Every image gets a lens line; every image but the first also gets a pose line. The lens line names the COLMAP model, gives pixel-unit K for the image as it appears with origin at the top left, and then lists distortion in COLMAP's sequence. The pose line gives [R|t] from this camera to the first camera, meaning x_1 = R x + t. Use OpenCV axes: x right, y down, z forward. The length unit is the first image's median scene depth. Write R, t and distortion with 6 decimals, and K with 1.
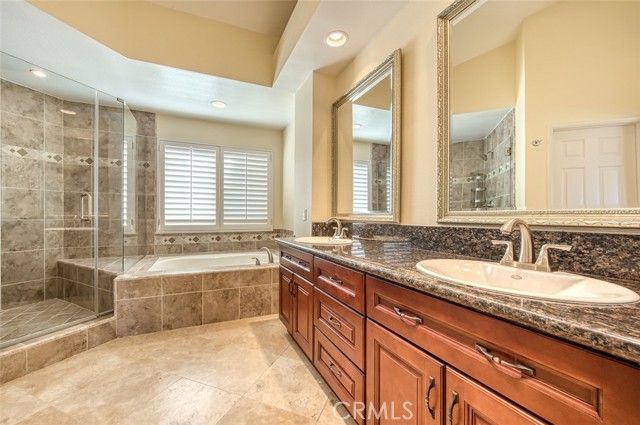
lens RADIAL K [[256.9, 0, 320.0], [0, 256.9, 212.5], [0, 0, 1]] dist [0.000322, 0.000117]
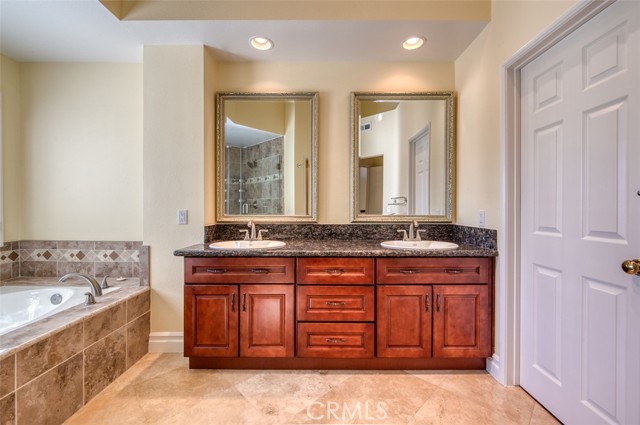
lens RADIAL K [[261.4, 0, 320.0], [0, 261.4, 212.5], [0, 0, 1]] dist [0.000404, -0.000018]
pose [[0.408740, -0.010269, 0.912593, -0.733882], [-0.012559, 0.999779, 0.016876, -0.028346], [-0.912564, -0.018359, 0.408521, 0.356686]]
